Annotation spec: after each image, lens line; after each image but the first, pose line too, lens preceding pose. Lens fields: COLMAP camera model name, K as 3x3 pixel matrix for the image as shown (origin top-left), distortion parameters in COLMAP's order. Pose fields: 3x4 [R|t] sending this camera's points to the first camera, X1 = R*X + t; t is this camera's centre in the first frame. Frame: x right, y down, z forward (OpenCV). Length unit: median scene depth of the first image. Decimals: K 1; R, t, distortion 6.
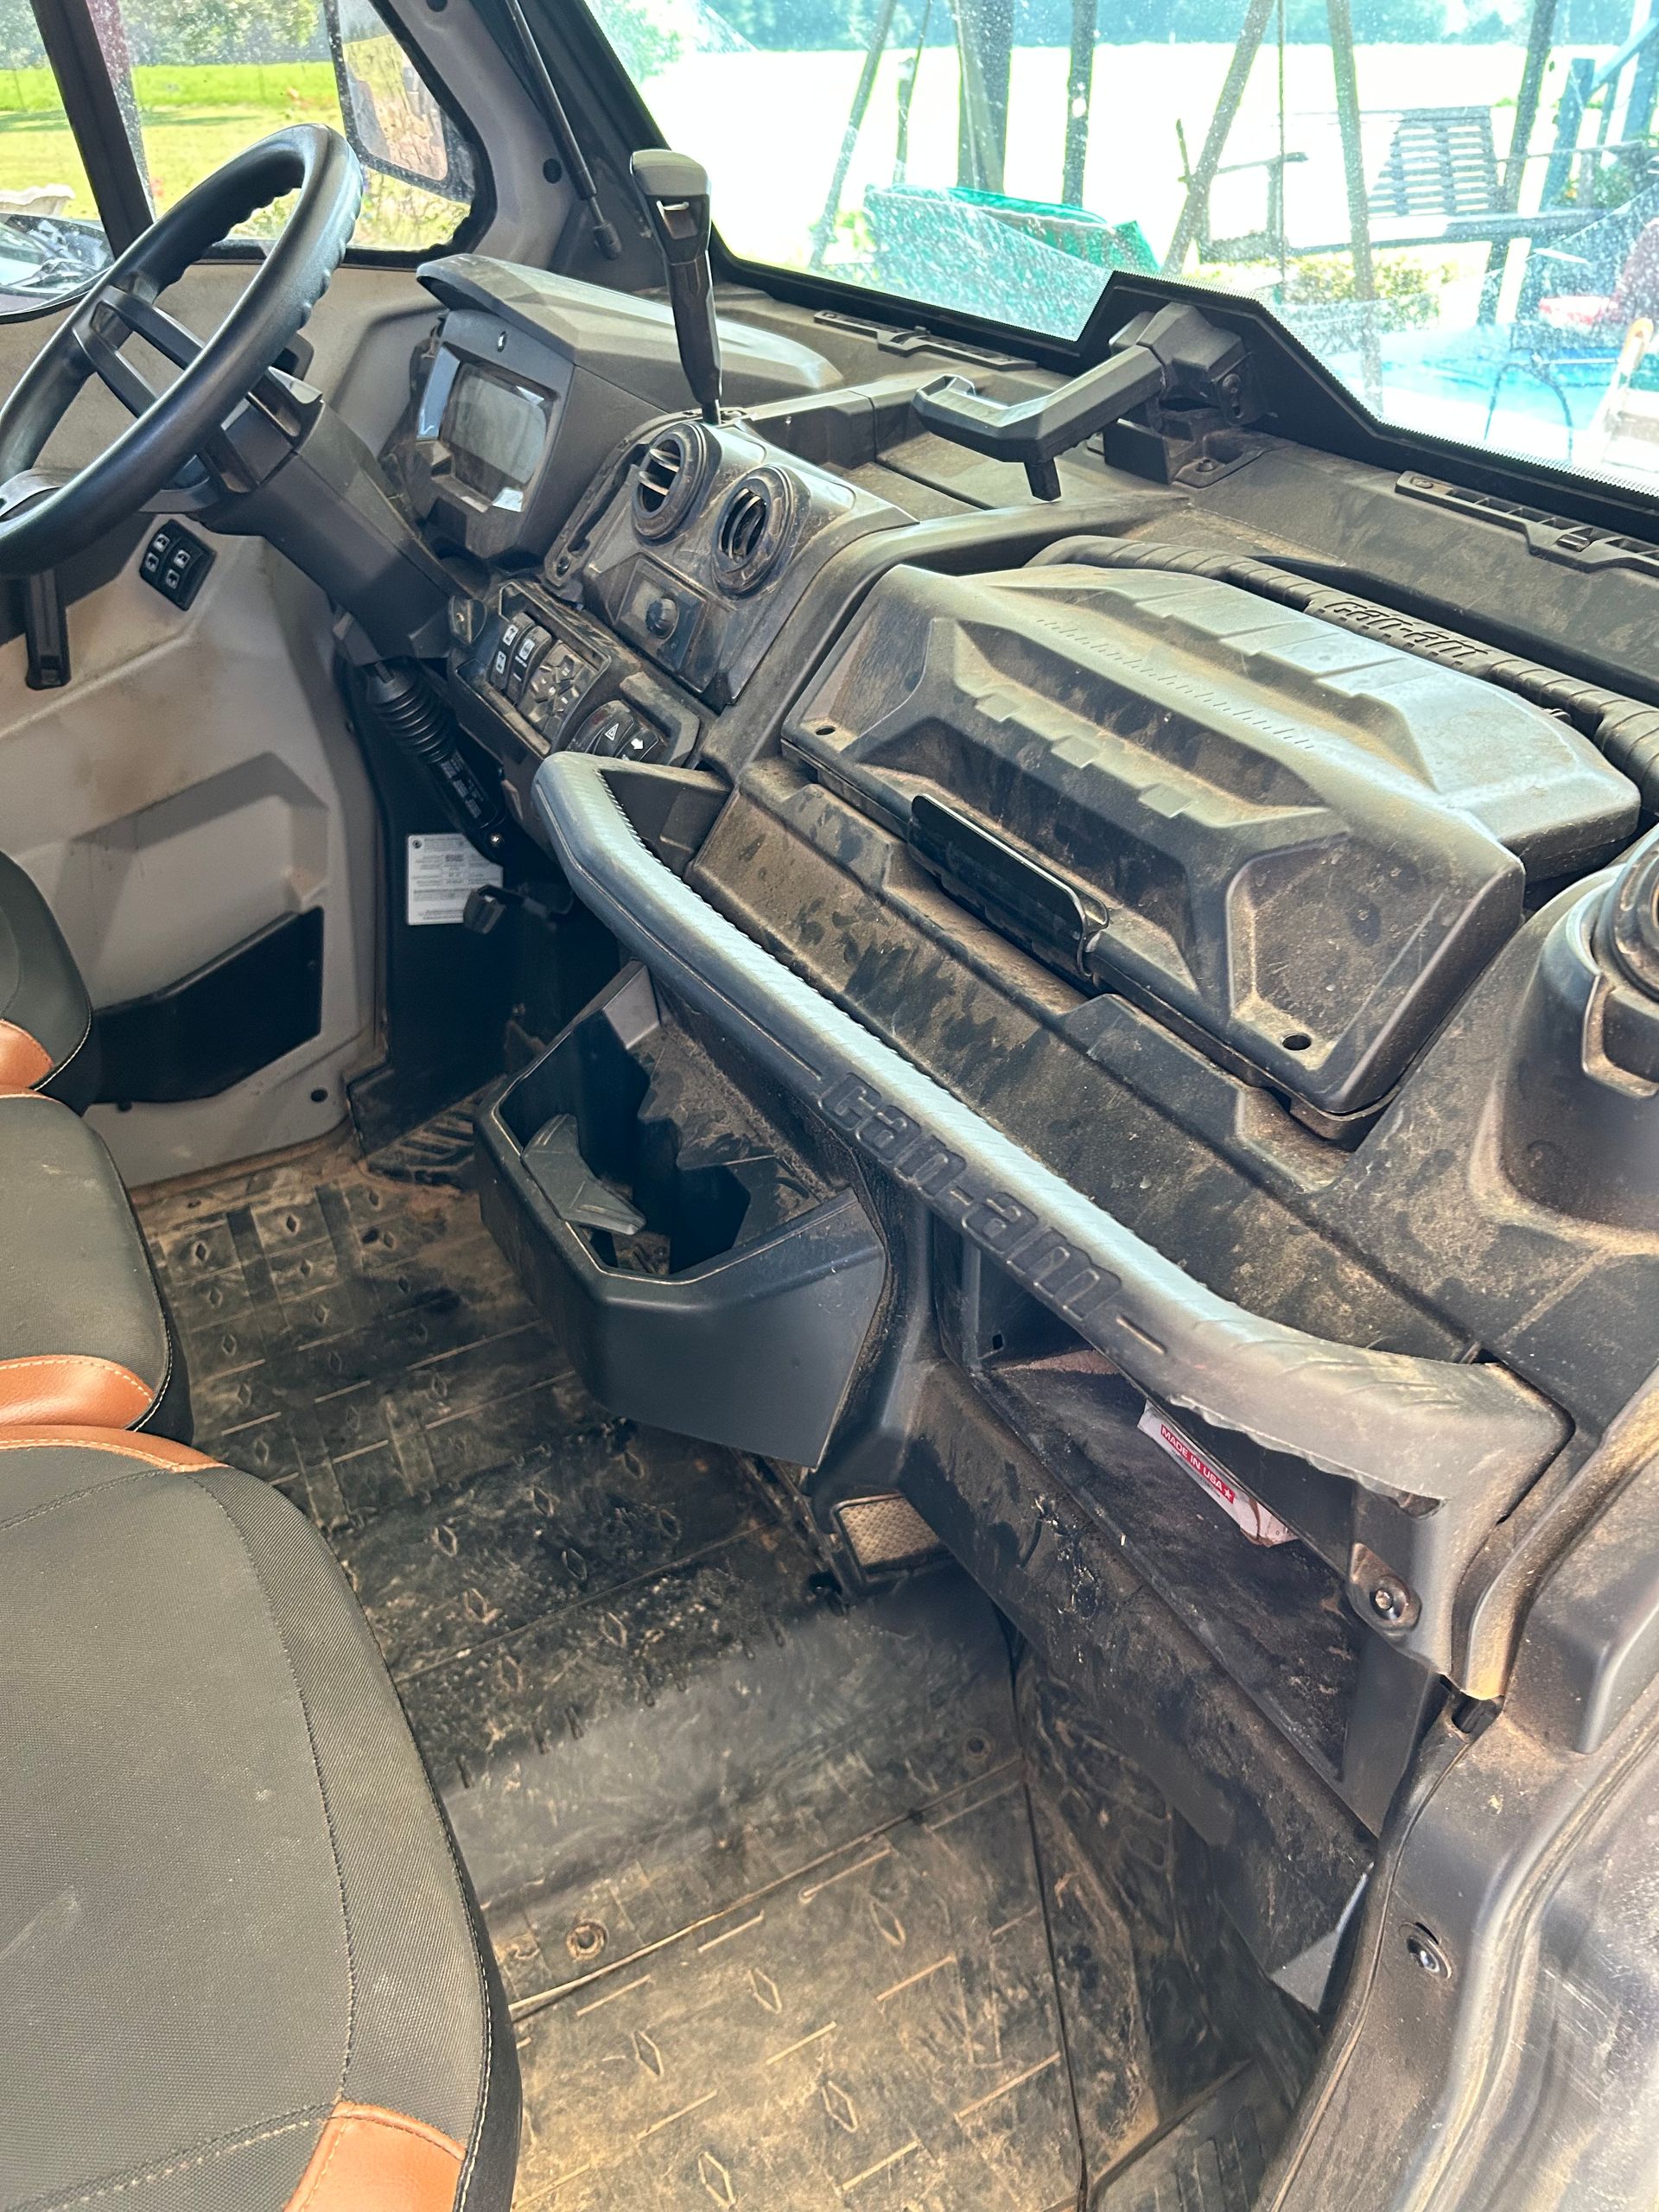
lens RADIAL K [[1623.0, 0, 829.5], [0, 1623.0, 1106.0], [0, 0, 1]] dist [-0.001766, -0.001868]
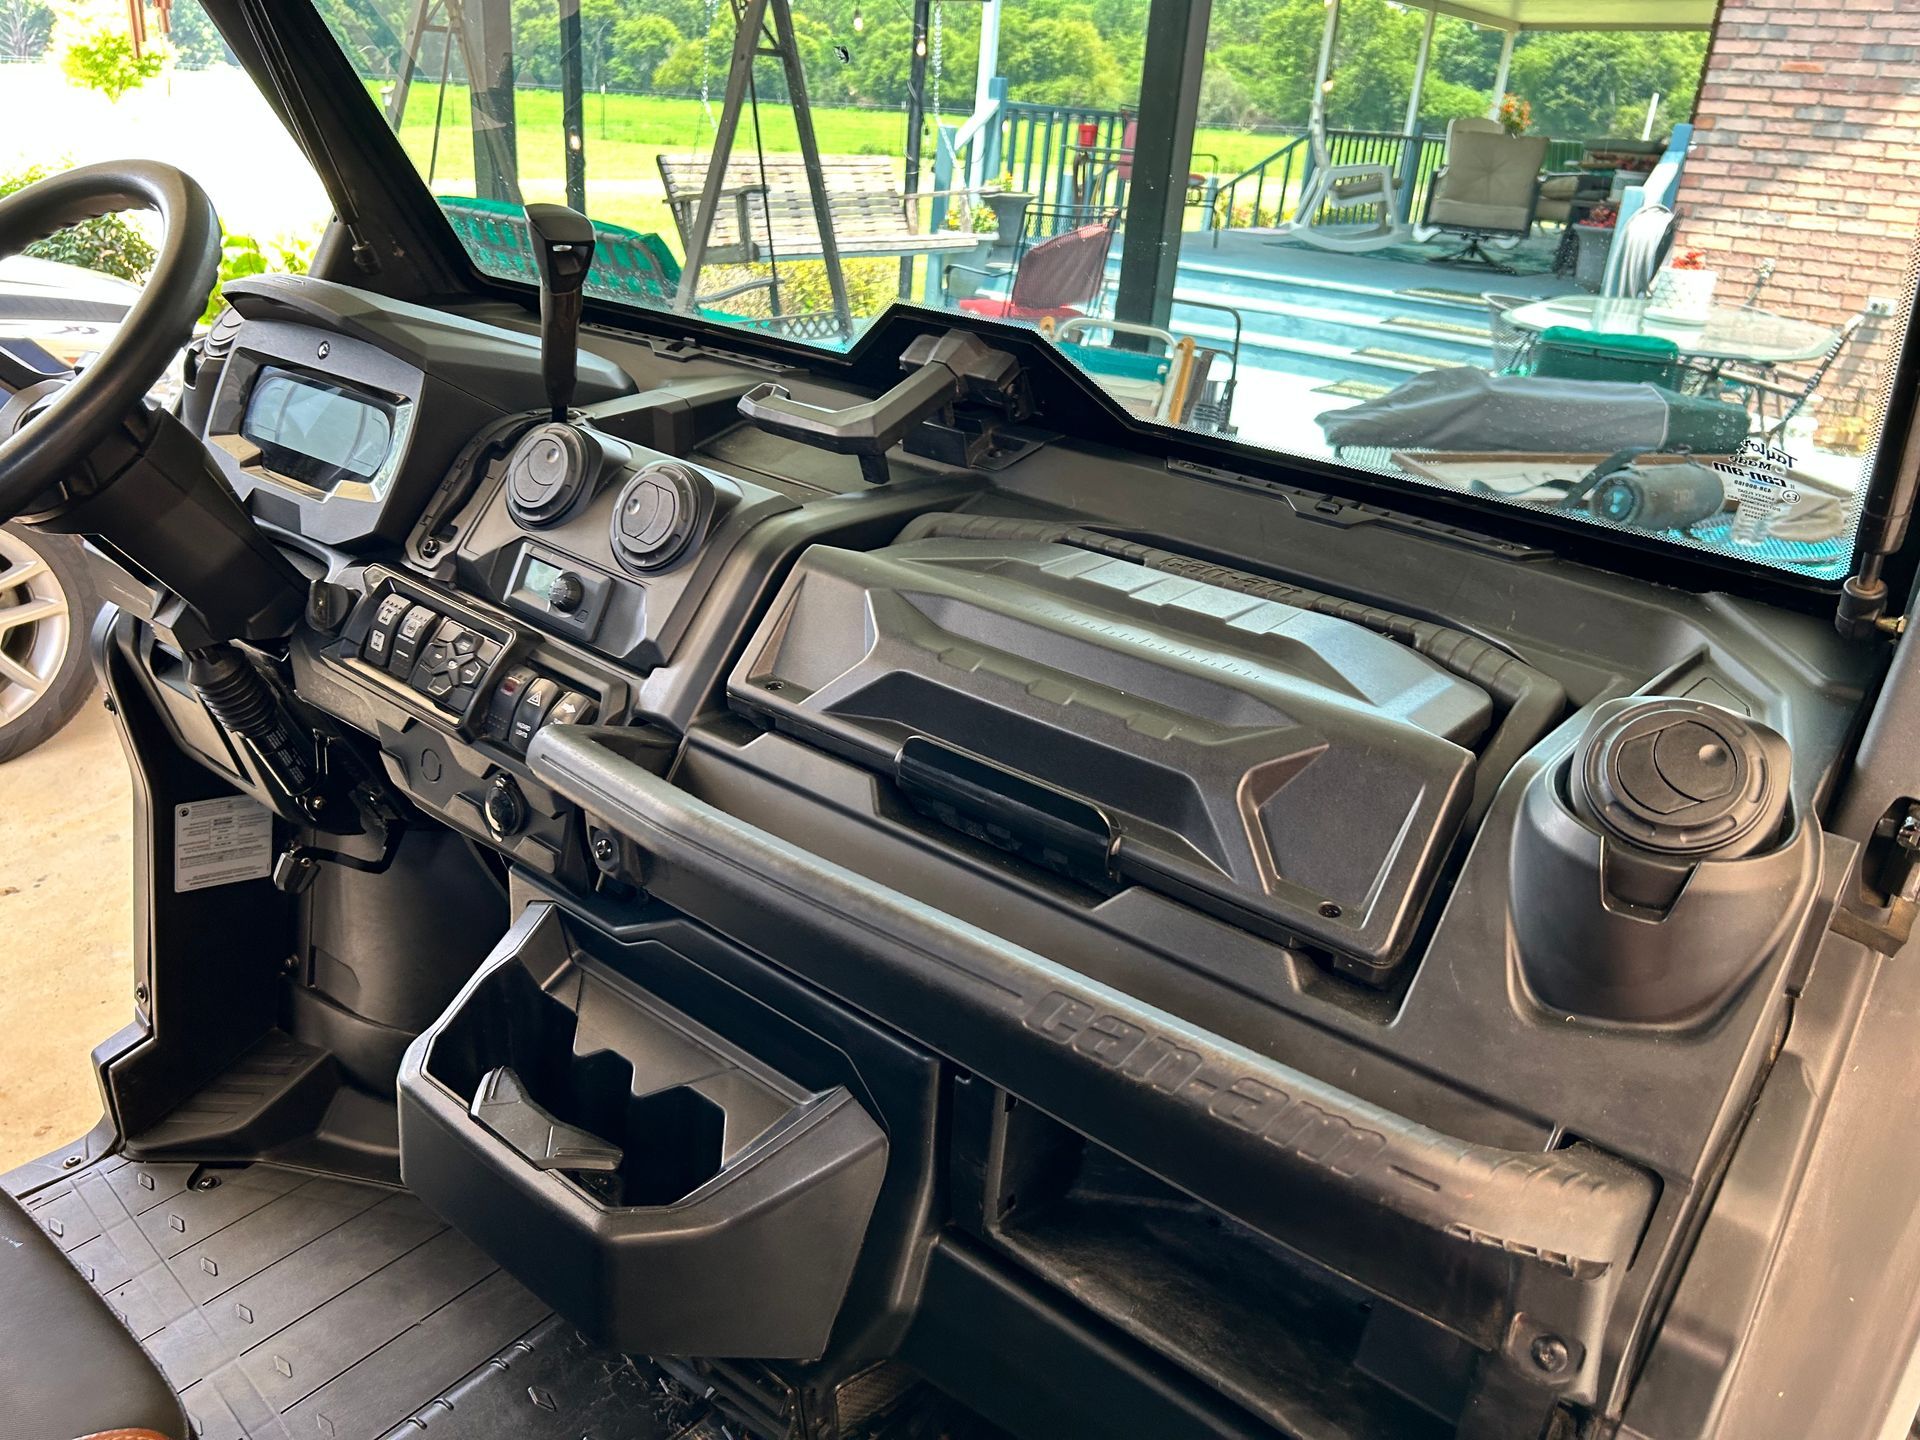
lens RADIAL K [[1408.7, 0, 960.0], [0, 1408.7, 720.0], [0, 0, 1]] dist [-0.001766, -0.001868]
pose [[0.924373, -0.092732, 0.370049, -0.209077], [0.152128, 0.979147, -0.134644, -0.044511], [-0.349846, 0.180756, 0.919203, 0.036579]]
